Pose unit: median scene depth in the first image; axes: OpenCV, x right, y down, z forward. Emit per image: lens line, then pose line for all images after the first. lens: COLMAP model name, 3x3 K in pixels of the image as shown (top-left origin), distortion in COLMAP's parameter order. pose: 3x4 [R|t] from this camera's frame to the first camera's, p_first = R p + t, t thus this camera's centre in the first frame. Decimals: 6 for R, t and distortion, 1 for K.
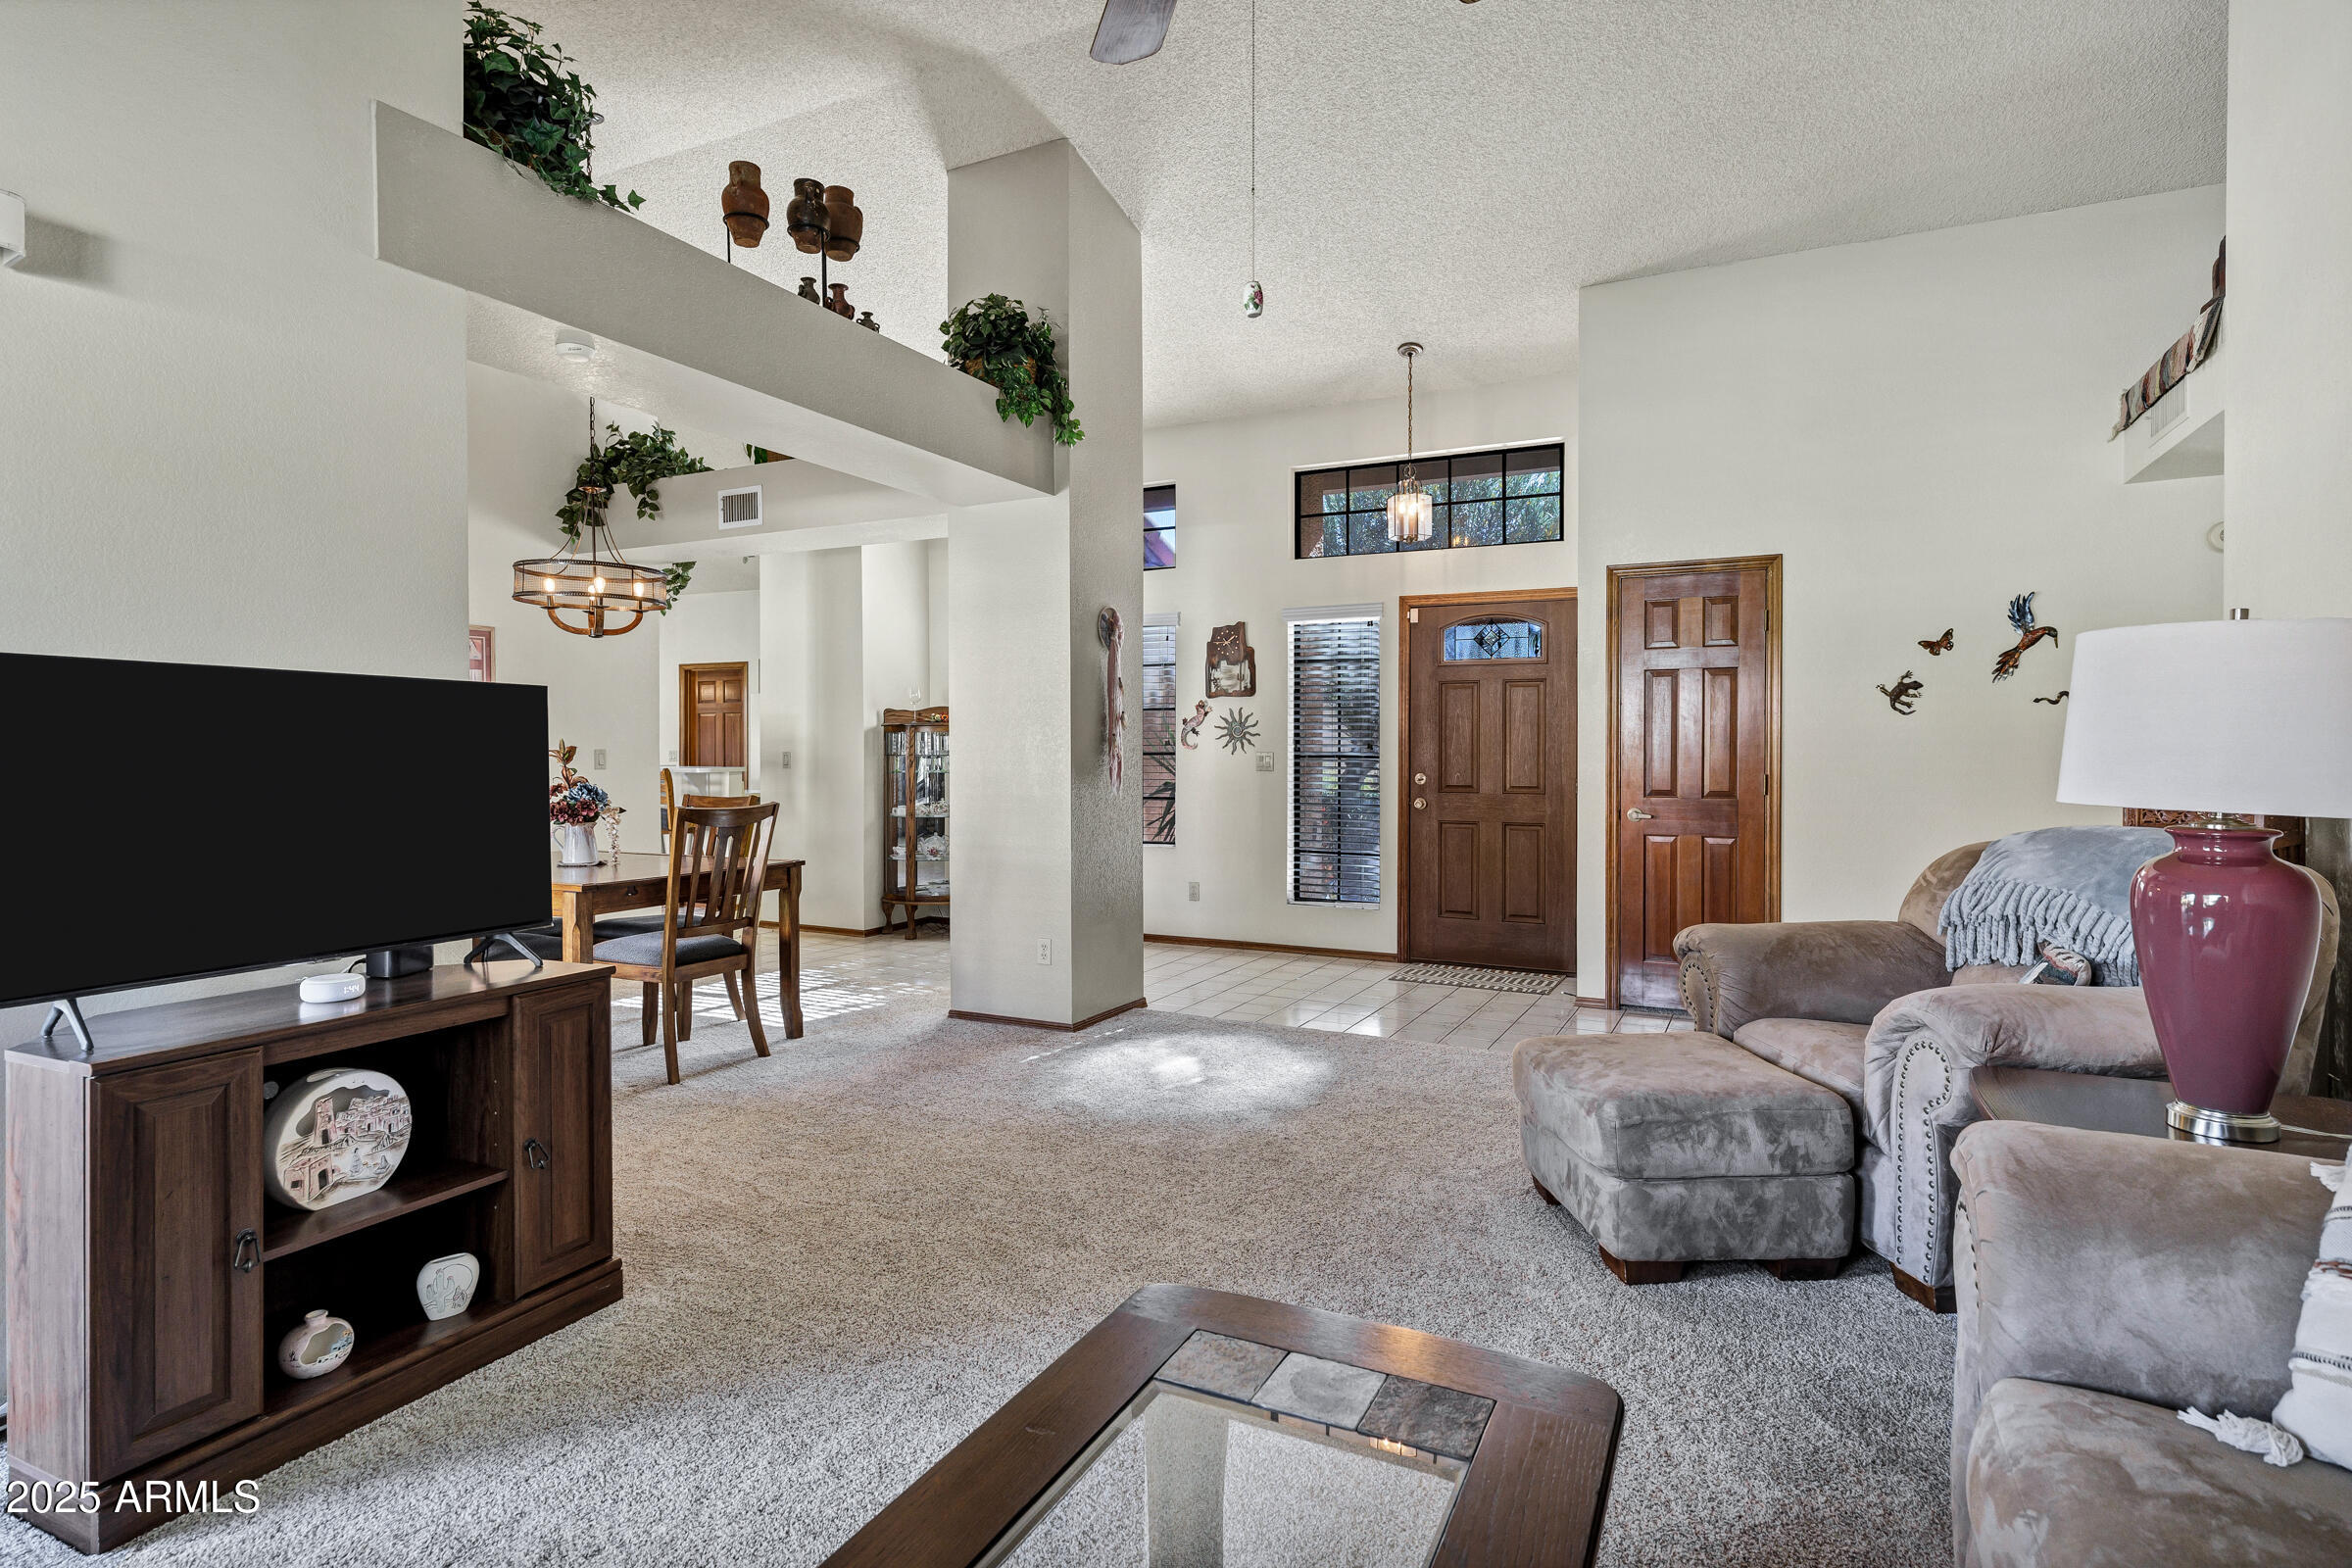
lens RADIAL K [[1167.7, 0, 1180.1], [0, 1167.7, 769.8], [0, 0, 1]] dist [0.006173, -0.001354]
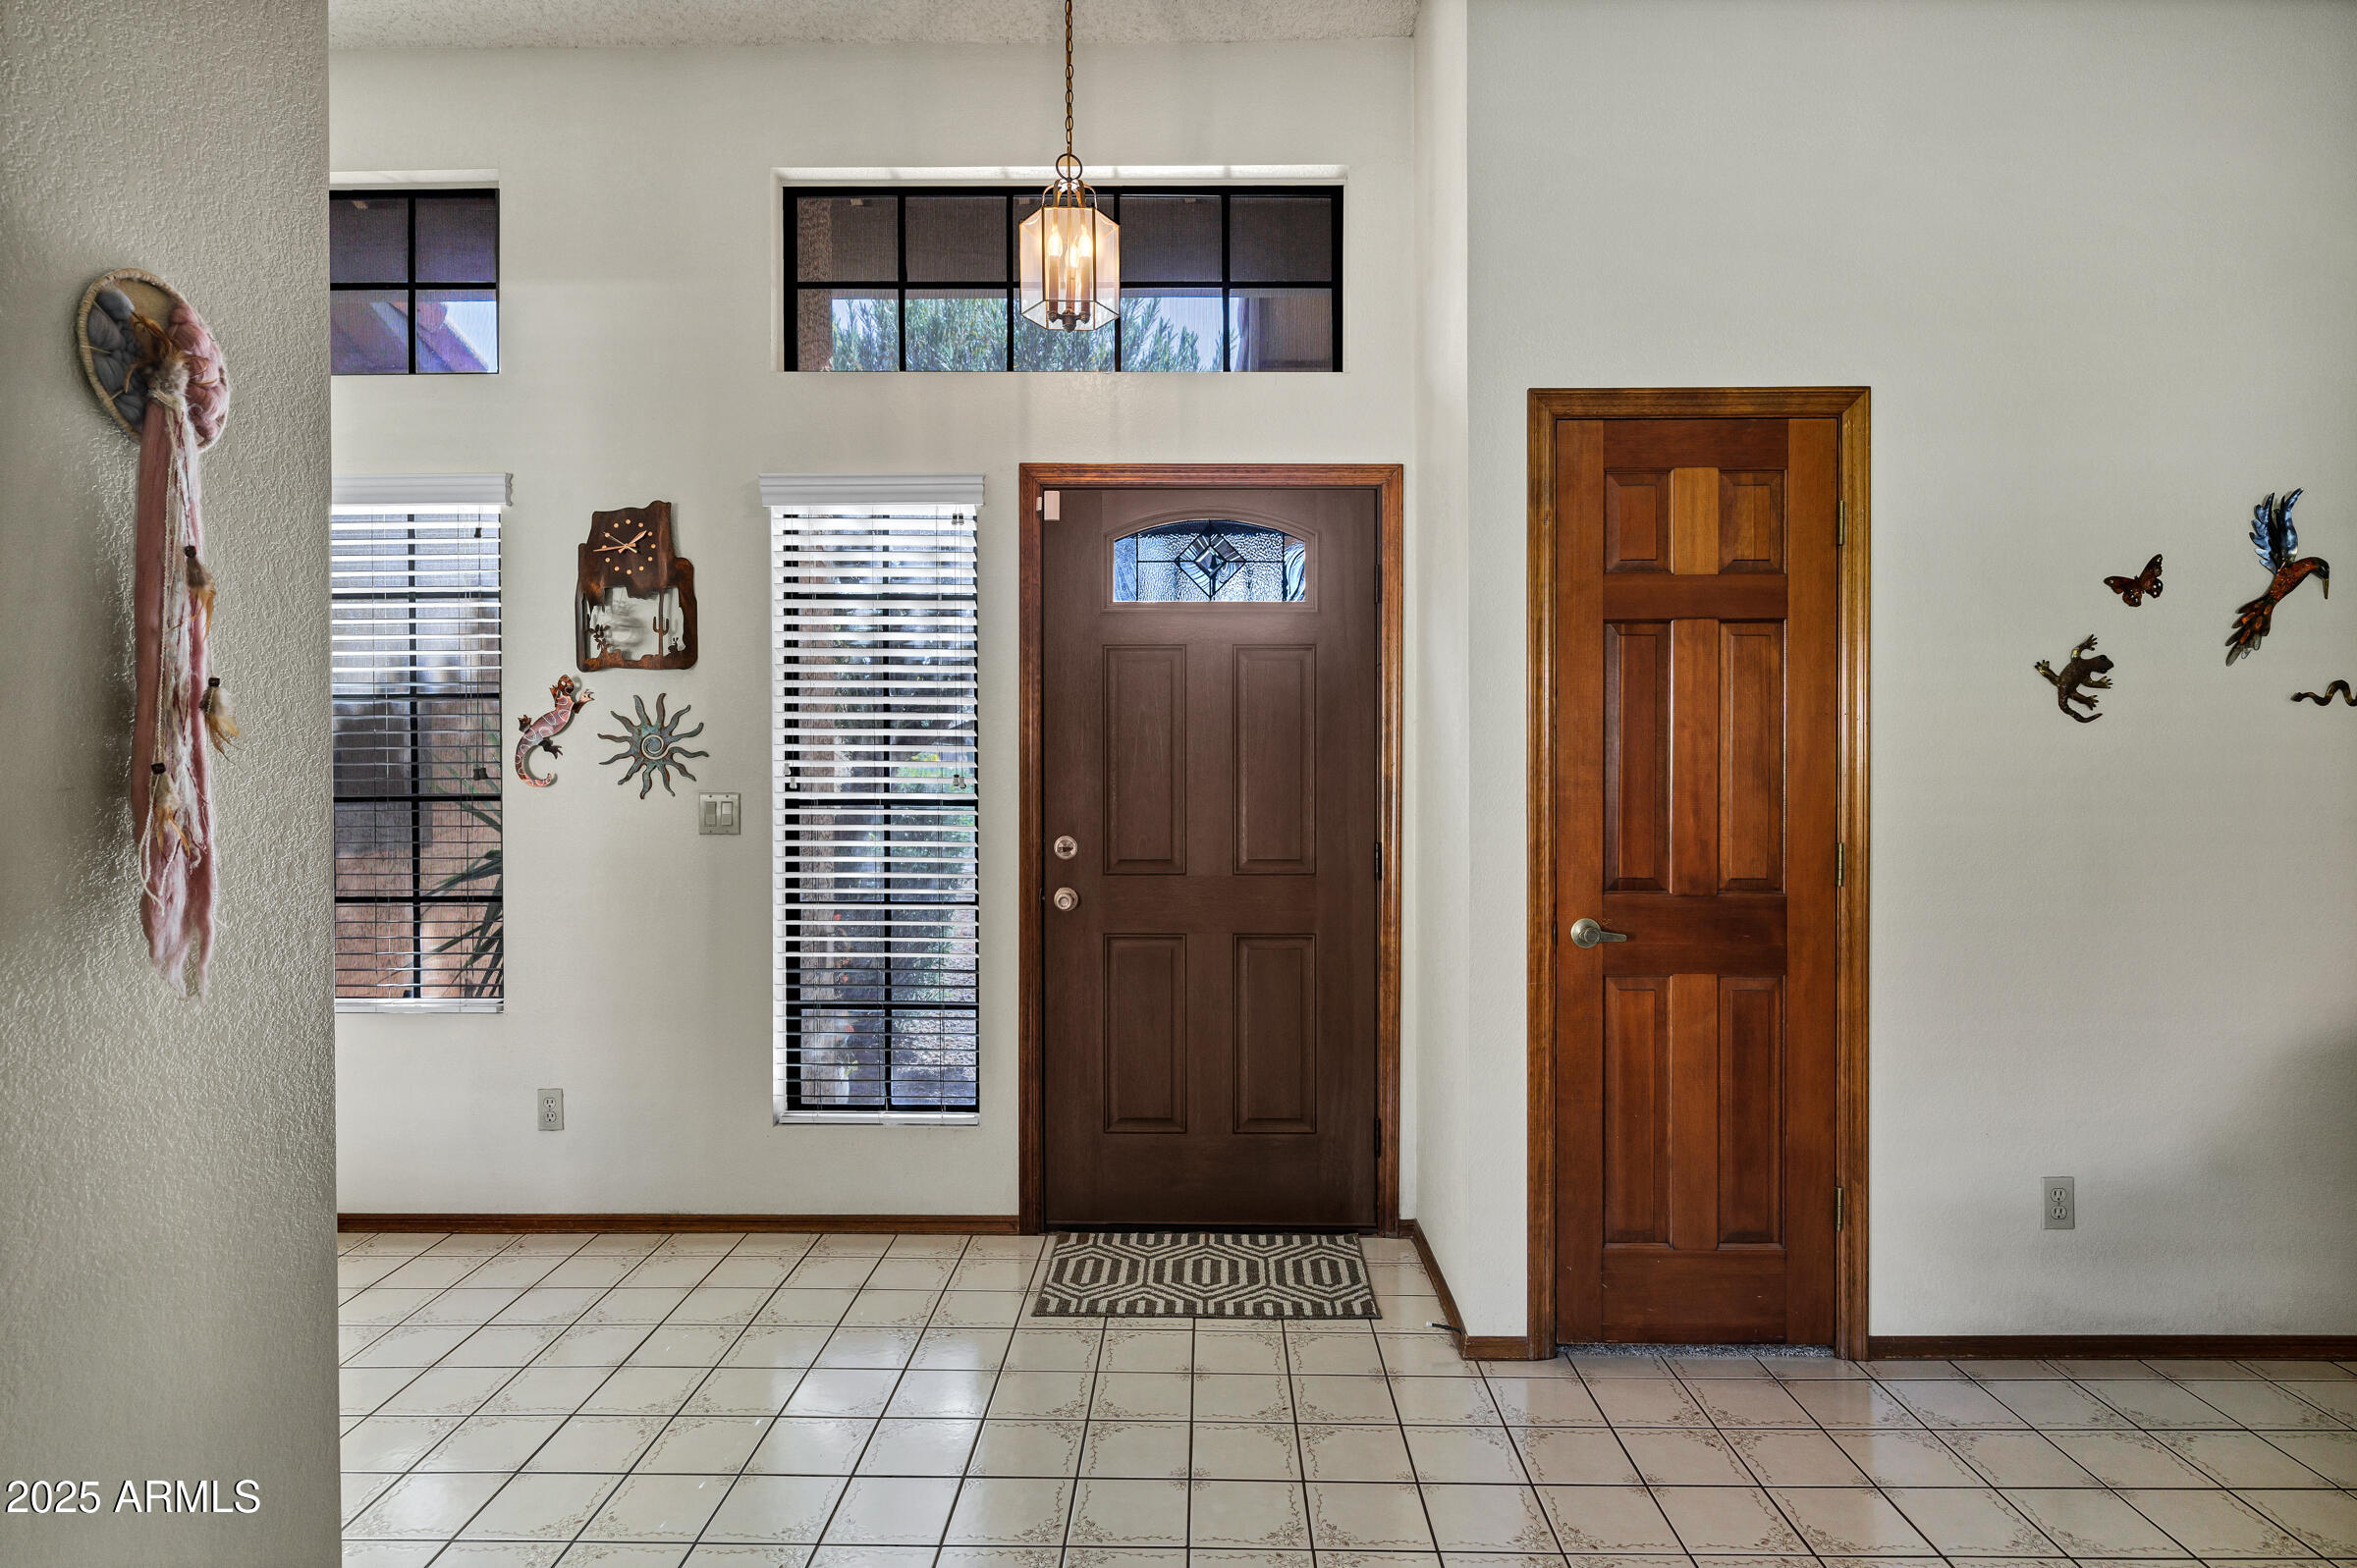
lens RADIAL K [[1287.9, 0, 1157.9], [0, 1287.9, 776.6], [0, 0, 1]] dist [-0.000163, -0.000795]
pose [[0.906731, -0.006924, 0.421653, 0.017073], [0.009473, 0.999947, -0.003950, -0.018978], [-0.421603, 0.007576, 0.906749, 0.500779]]
